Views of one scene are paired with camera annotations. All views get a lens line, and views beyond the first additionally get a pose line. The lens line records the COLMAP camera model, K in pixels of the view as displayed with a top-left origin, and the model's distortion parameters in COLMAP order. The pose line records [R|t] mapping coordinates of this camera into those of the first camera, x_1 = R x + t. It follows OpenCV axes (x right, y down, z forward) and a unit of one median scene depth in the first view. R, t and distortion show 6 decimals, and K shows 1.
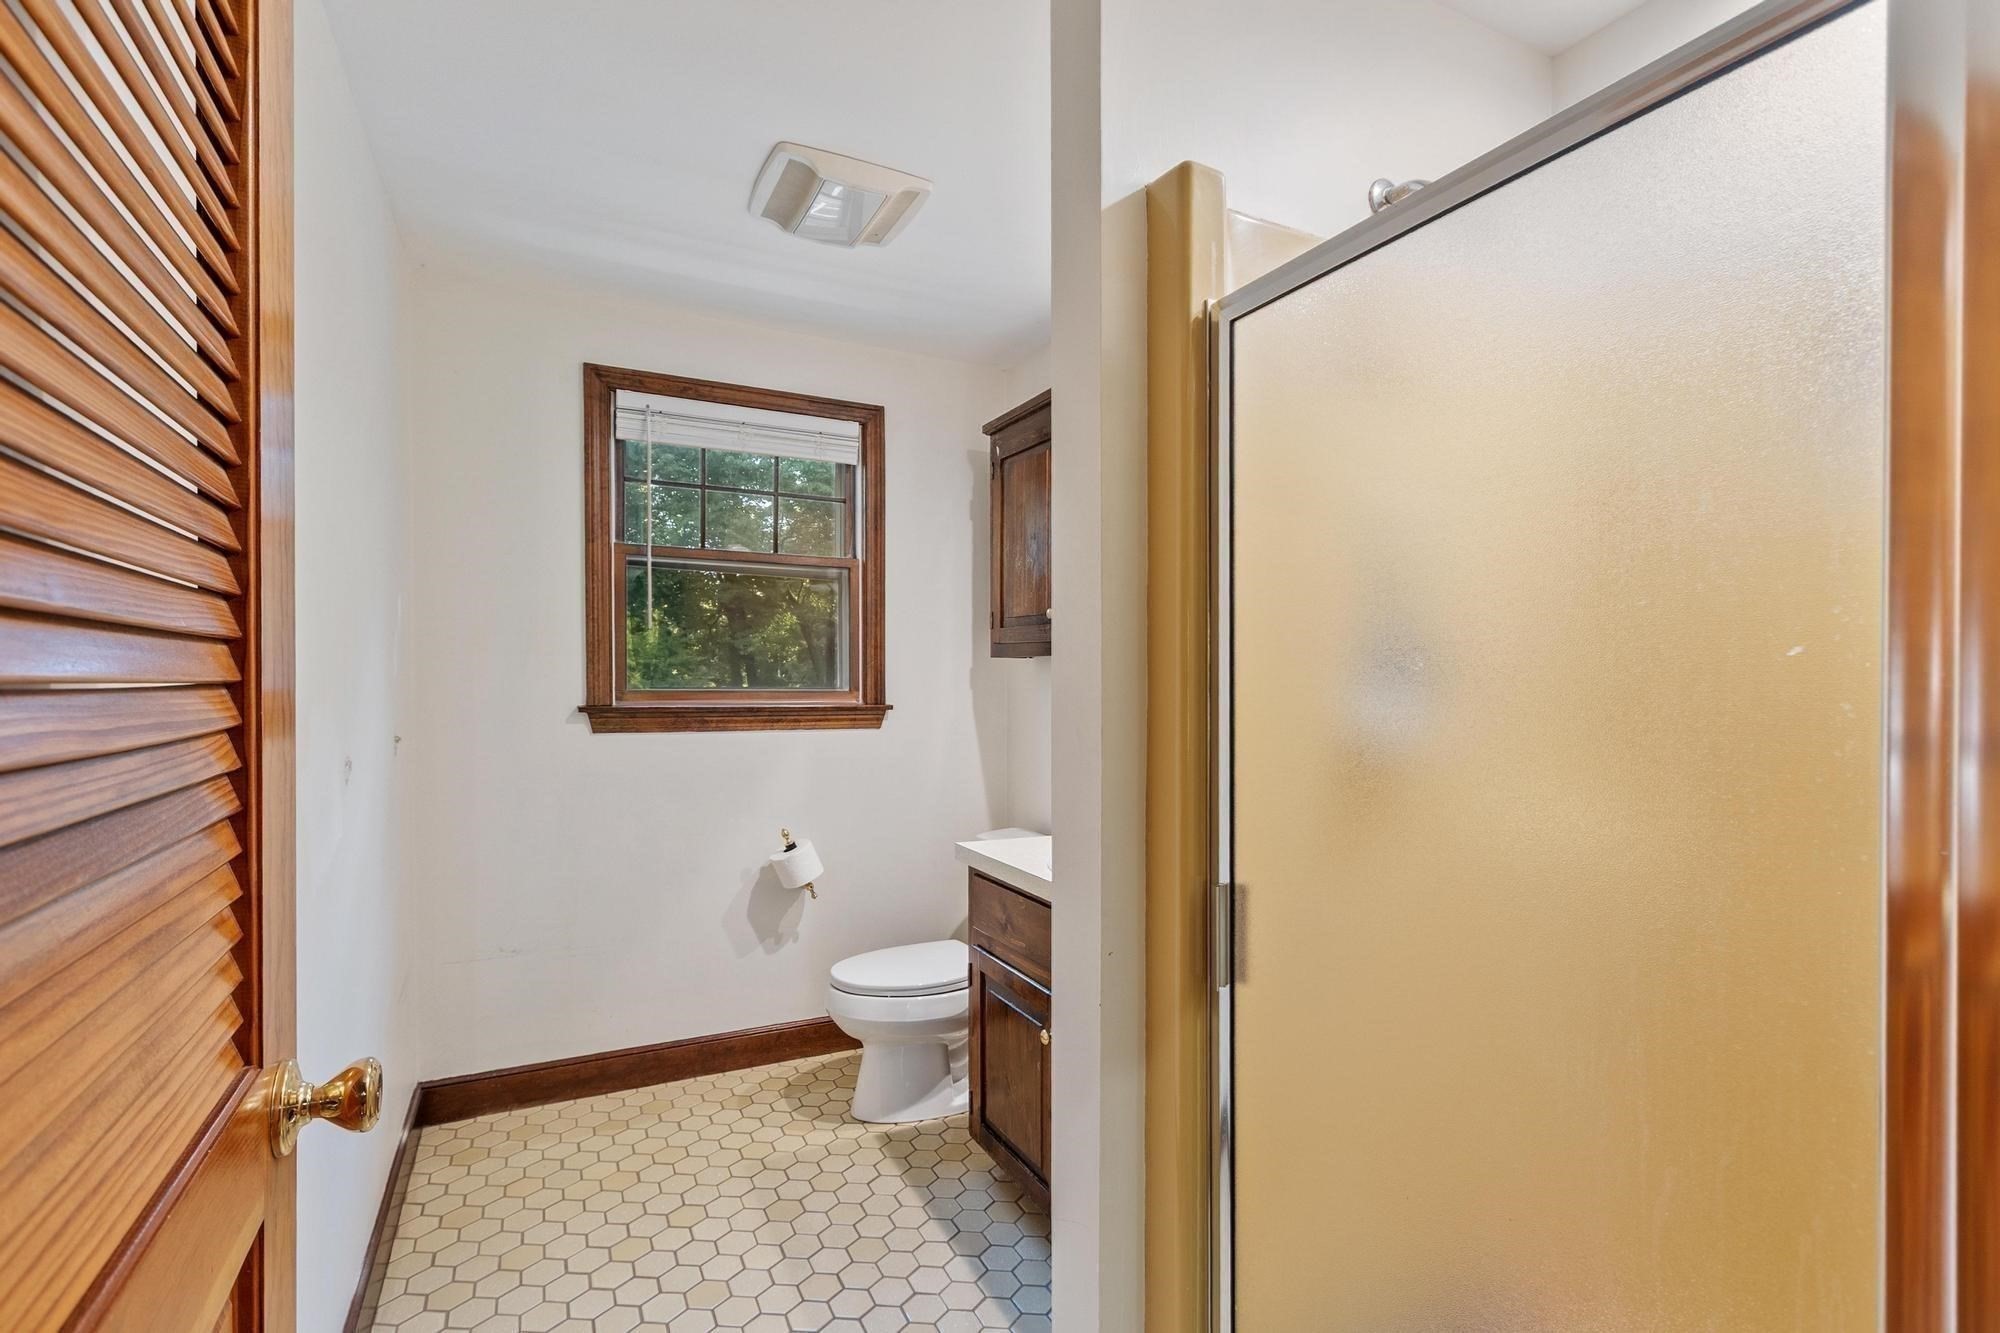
lens RADIAL K [[870.7, 0, 999.4], [0, 870.7, 699.4], [0, 0, 1]] dist [0.003734, -0.001280]
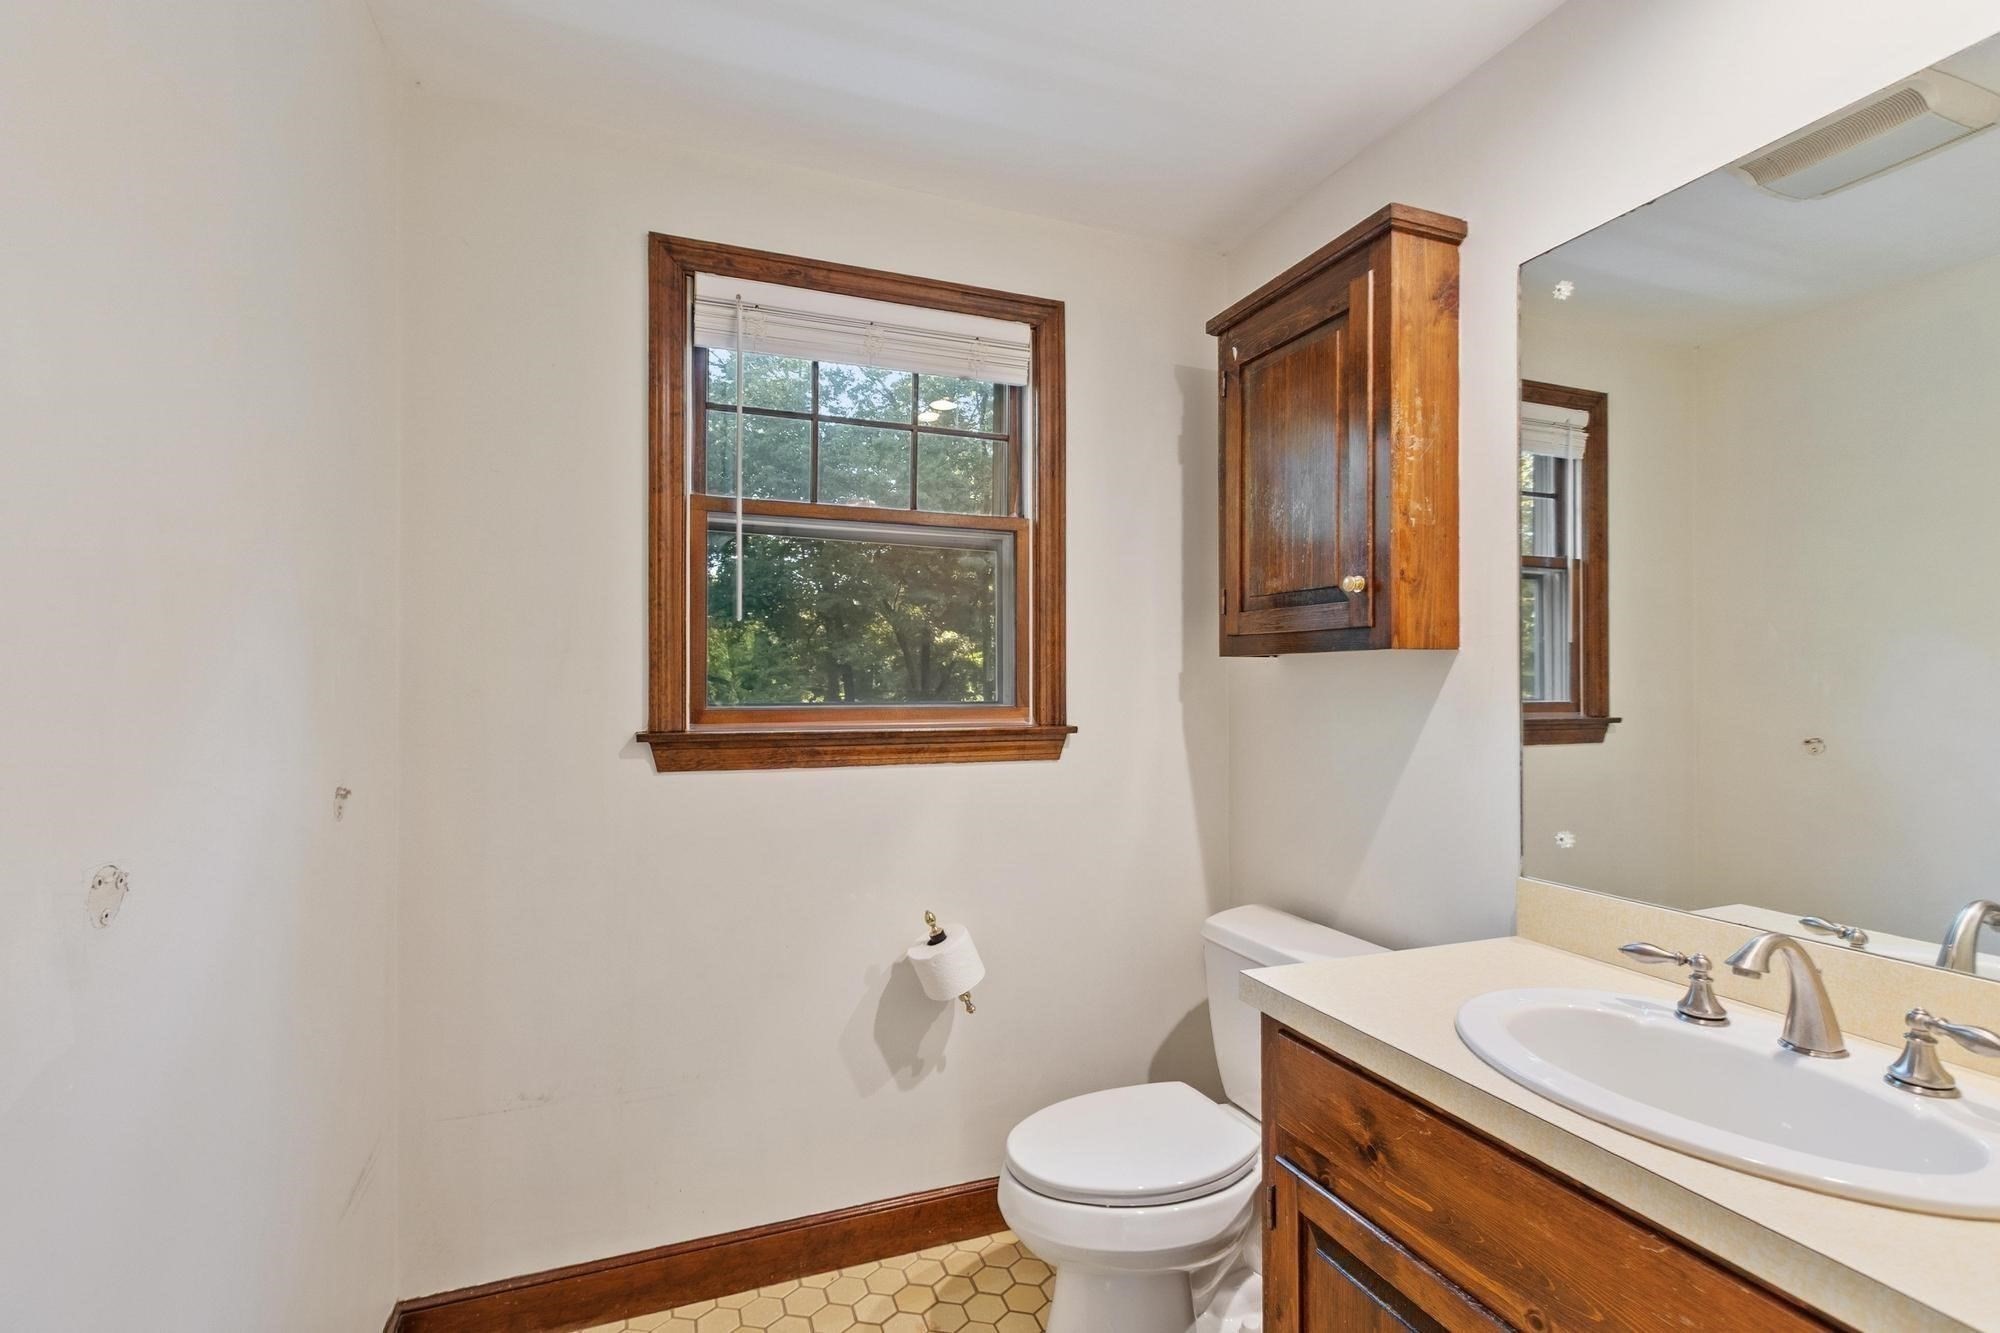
lens RADIAL K [[870.7, 0, 996.5], [0, 870.7, 668.8], [0, 0, 1]] dist [0.003734, -0.001280]
pose [[0.994288, -0.009890, -0.106270, -0.118851], [0.005221, 0.999013, -0.044115, -0.009792], [0.106601, 0.043309, 0.993358, 0.318858]]
